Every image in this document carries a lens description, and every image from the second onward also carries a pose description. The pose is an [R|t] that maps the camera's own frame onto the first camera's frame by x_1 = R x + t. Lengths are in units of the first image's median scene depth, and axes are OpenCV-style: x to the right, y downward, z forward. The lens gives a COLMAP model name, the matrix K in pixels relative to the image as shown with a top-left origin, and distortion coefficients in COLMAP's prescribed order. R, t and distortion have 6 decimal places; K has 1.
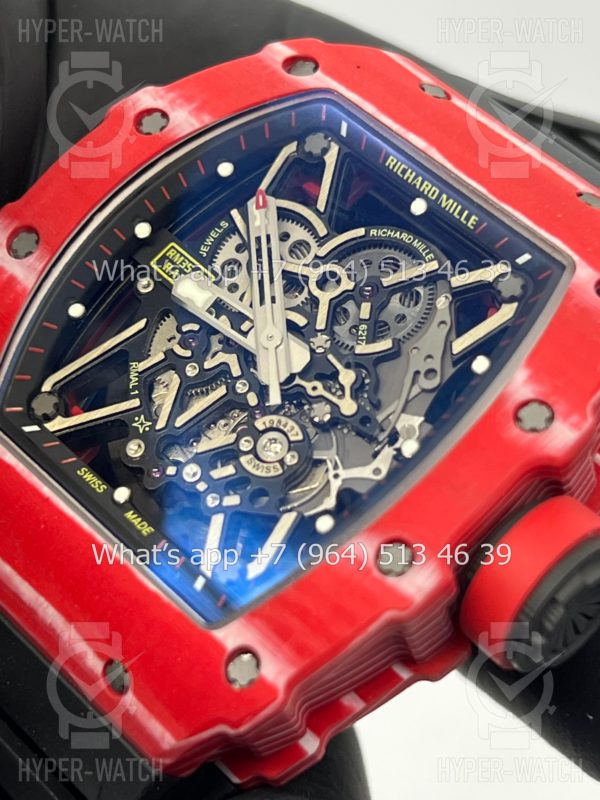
lens RADIAL K [[1959.2, 0, 301.0], [0, 1959.2, 372.1], [0, 0, 1]] dist [0.053945, -0.321499]
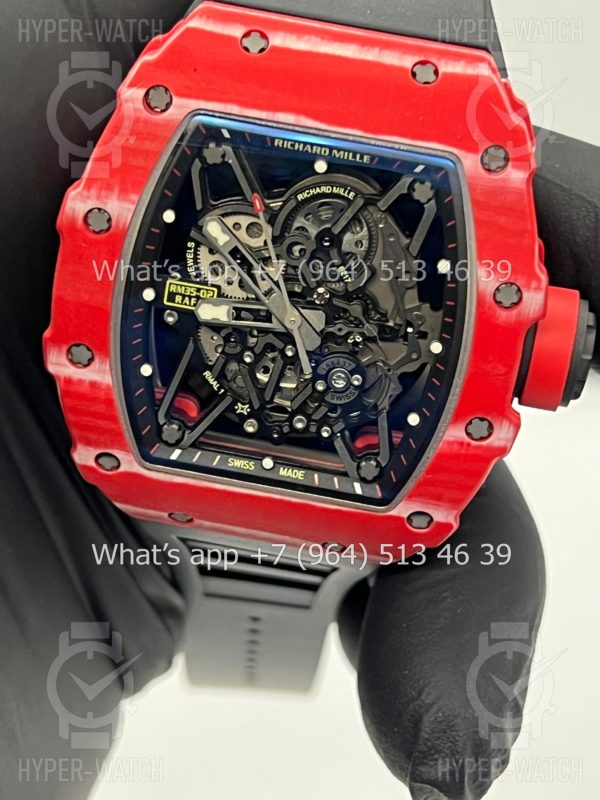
lens RADIAL K [[1959.2, 0, 301.0], [0, 1959.2, 372.1], [0, 0, 1]] dist [0.053945, -0.321499]
pose [[0.806771, -0.588389, -0.054027, 0.039988], [0.479716, 0.598882, 0.641258, -0.836149], [-0.344953, -0.543266, 0.765421, -0.045104]]
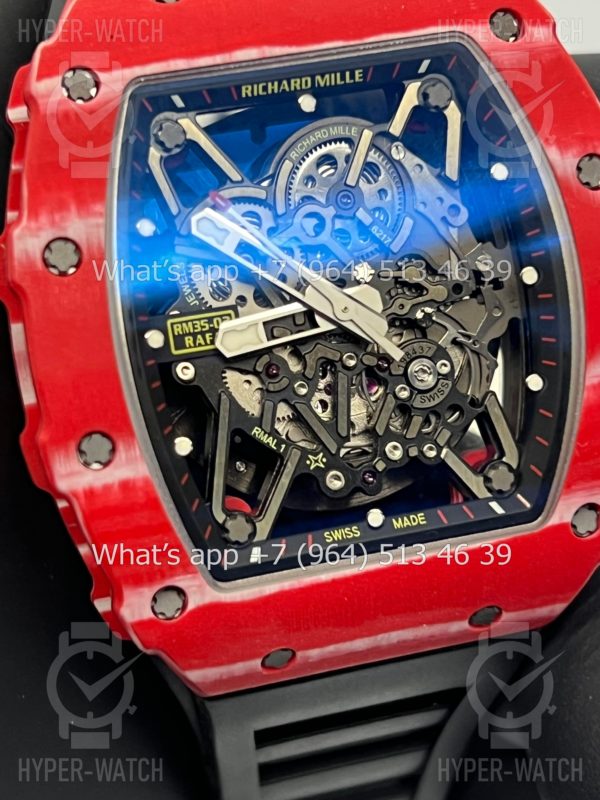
lens RADIAL K [[2008.1, 0, 298.2], [0, 2008.1, 362.1], [0, 0, 1]] dist [0.129837, 0.230038]
pose [[0.500240, -0.797430, 0.337439, -0.388689], [0.556741, 0.594681, 0.579995, -0.599556], [-0.663174, -0.102270, 0.741445, 0.245649]]
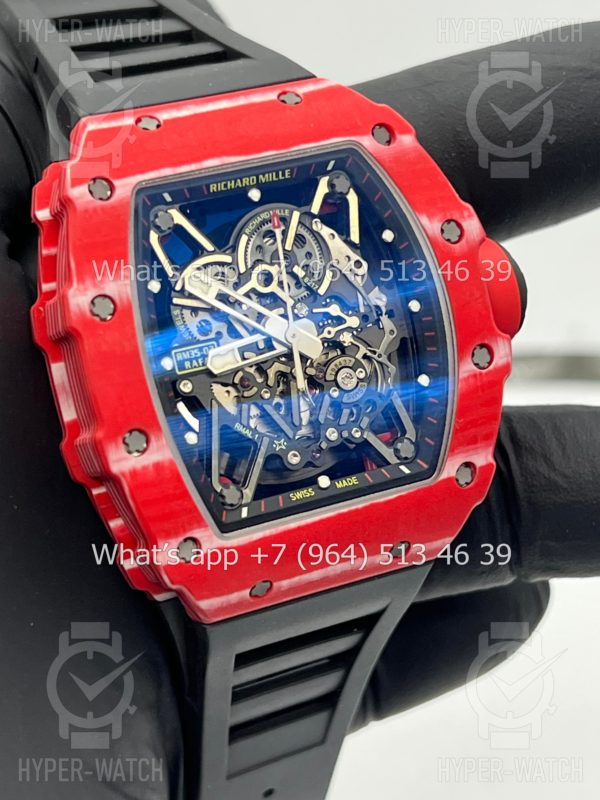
lens RADIAL K [[1959.2, 0, 301.0], [0, 1959.2, 372.1], [0, 0, 1]] dist [0.053945, -0.321499]
pose [[0.378420, -0.804074, 0.458545, -0.676884], [0.503851, 0.594498, 0.626663, -0.877238], [-0.776487, -0.006104, 0.630103, 0.093108]]
